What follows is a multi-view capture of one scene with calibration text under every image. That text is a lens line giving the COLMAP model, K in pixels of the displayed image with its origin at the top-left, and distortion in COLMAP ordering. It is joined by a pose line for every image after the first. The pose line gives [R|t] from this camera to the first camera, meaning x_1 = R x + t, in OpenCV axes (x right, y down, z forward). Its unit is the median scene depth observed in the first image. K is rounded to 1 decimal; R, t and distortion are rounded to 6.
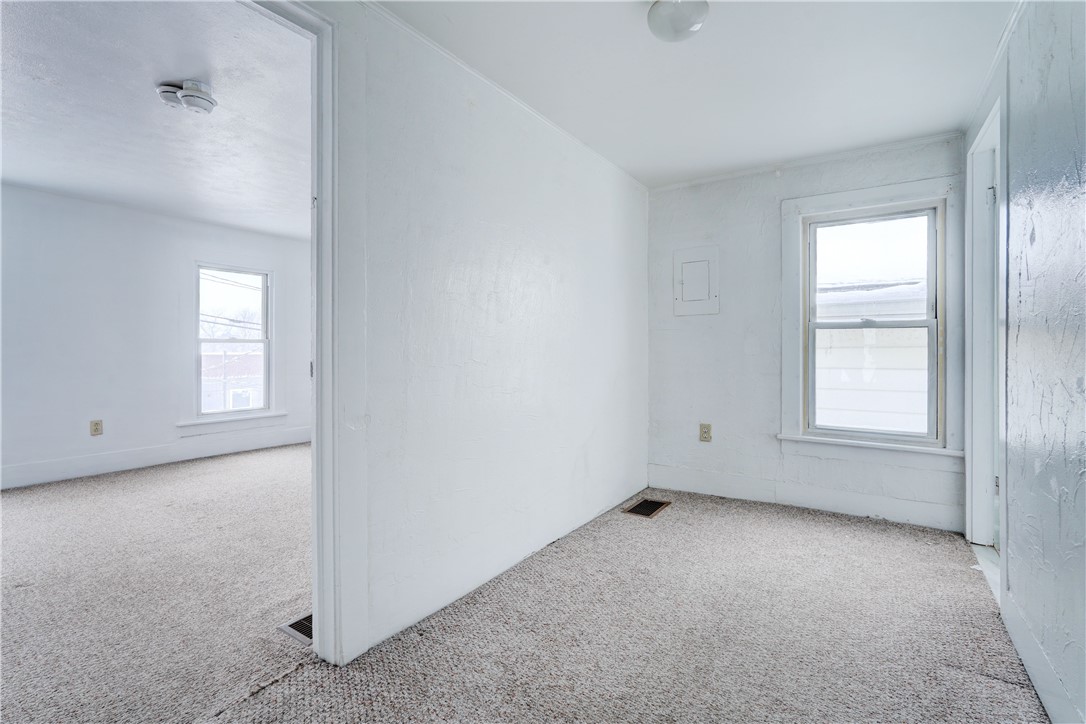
lens RADIAL K [[482.6, 0, 544.9], [0, 482.6, 348.3], [0, 0, 1]] dist [0.000390, 0.000405]
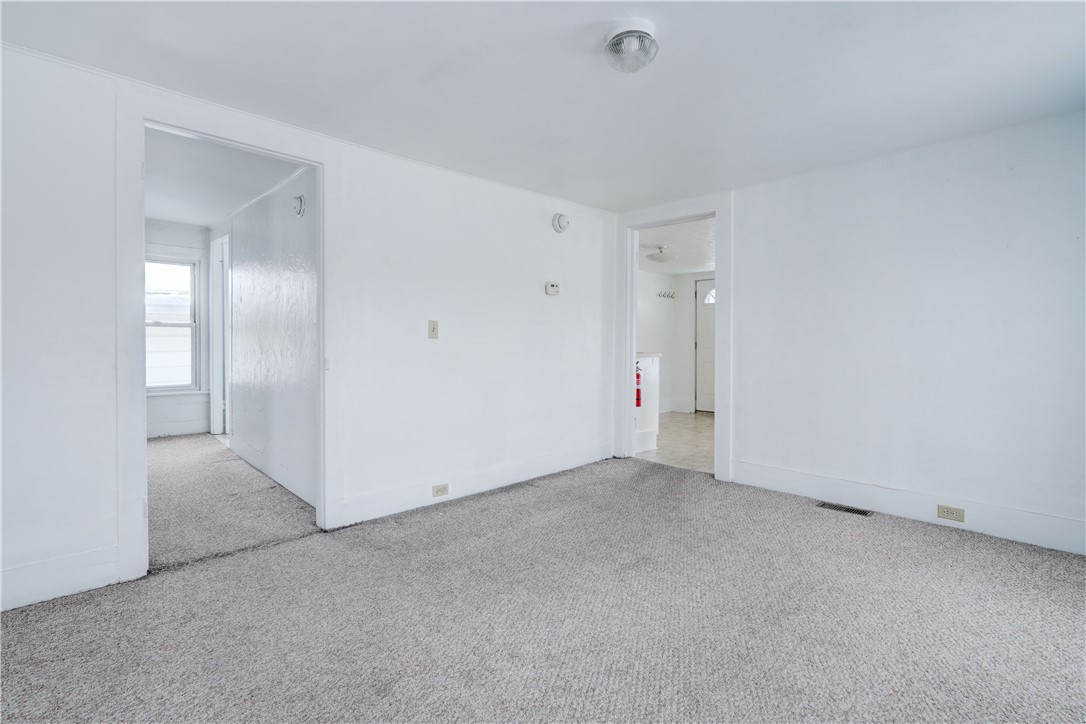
lens RADIAL K [[501.6, 0, 542.3], [0, 501.6, 345.1], [0, 0, 1]] dist [0.000128, 0.000814]
pose [[0.216457, -0.010198, 0.976239, -0.333574], [-0.004972, 0.999921, 0.011548, -0.001616], [-0.976280, -0.007353, 0.216389, -0.307149]]
